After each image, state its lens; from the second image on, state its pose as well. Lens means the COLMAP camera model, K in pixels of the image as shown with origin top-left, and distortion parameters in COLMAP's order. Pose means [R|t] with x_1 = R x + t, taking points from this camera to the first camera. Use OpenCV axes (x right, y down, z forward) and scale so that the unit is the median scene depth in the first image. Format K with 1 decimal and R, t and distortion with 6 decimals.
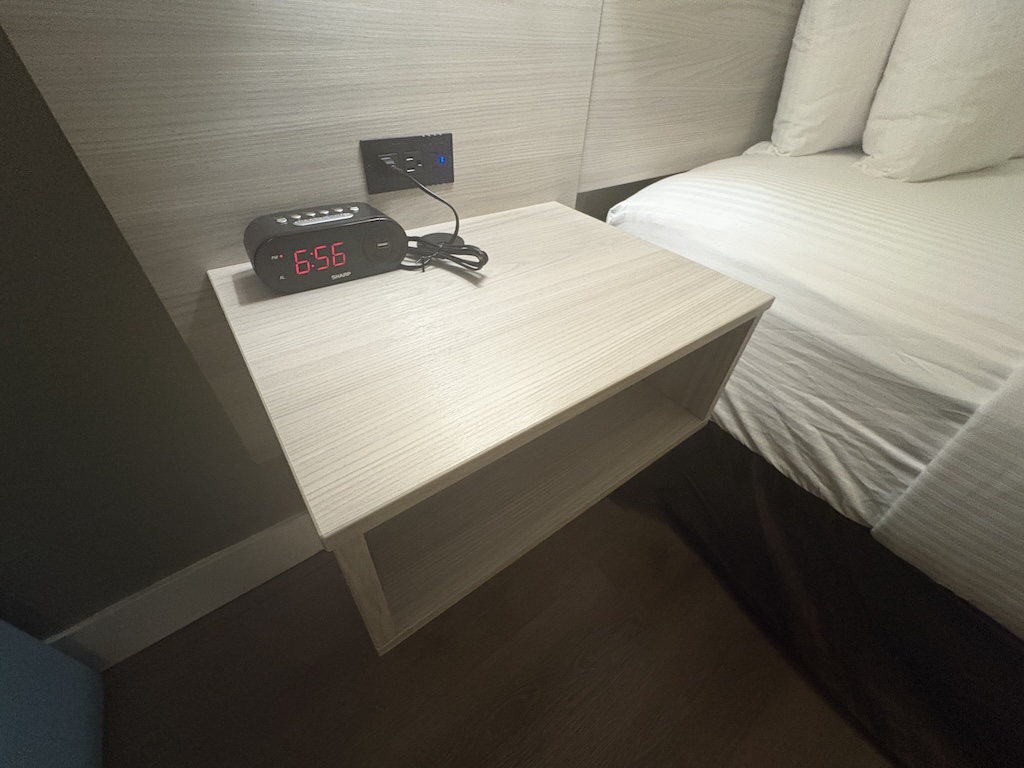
lens RADIAL K [[408.1, 0, 506.8], [0, 408.1, 387.9], [0, 0, 1]] dist [0.000278, 0.000007]
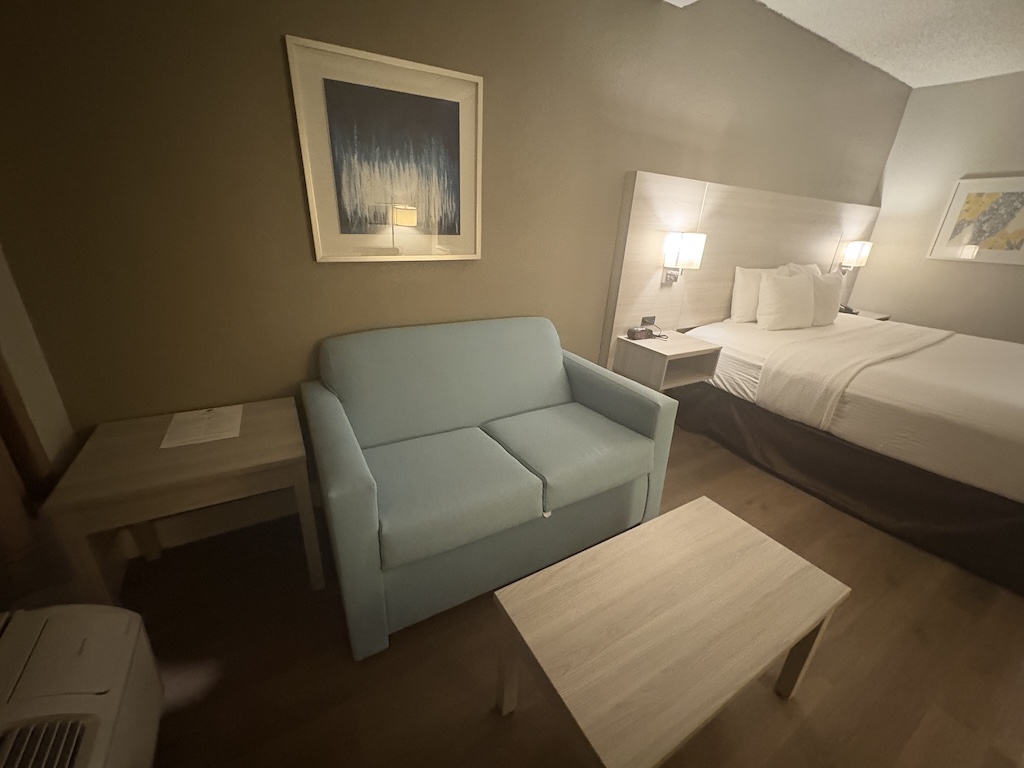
lens RADIAL K [[408.1, 0, 511.3], [0, 408.1, 386.4], [0, 0, 1]] dist [0.000278, 0.000007]
pose [[0.993951, 0.055758, -0.094618, -1.196509], [-0.083381, 0.943840, -0.319710, 1.699312], [0.071478, 0.325666, 0.942779, -3.128730]]
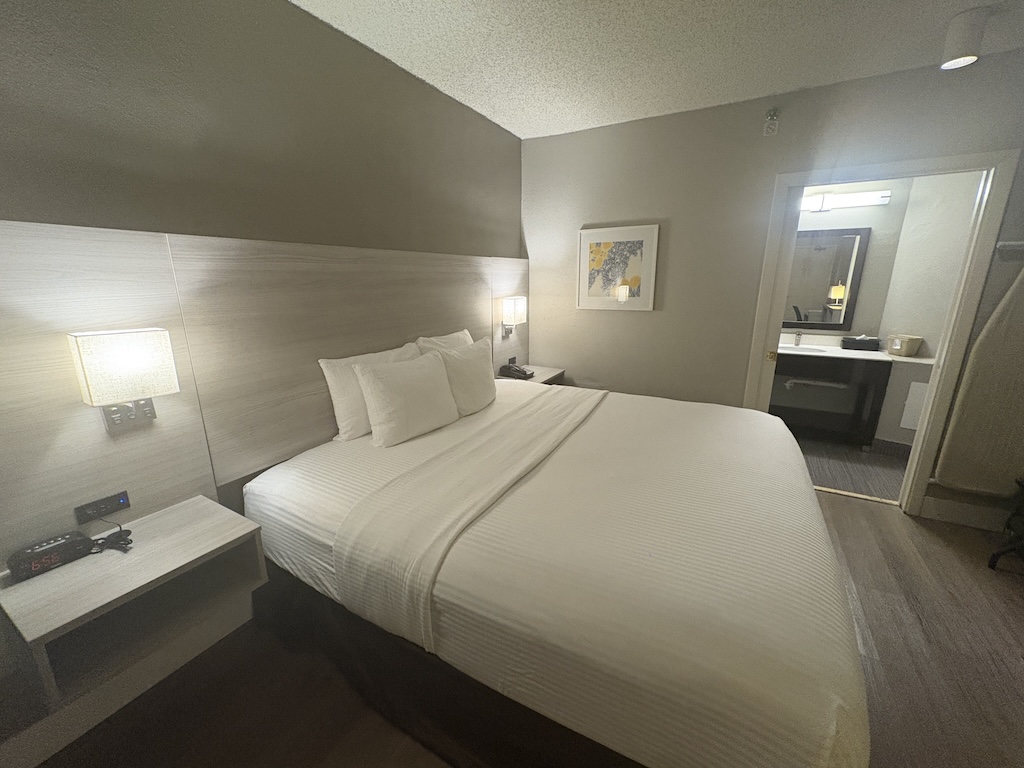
lens RADIAL K [[408.1, 0, 512.4], [0, 408.1, 386.5], [0, 0, 1]] dist [0.000278, 0.000007]
pose [[0.918740, -0.139086, 0.369556, 1.046927], [0.284312, 0.882483, -0.374688, 0.373568], [-0.274013, 0.449310, 0.850316, -1.805970]]
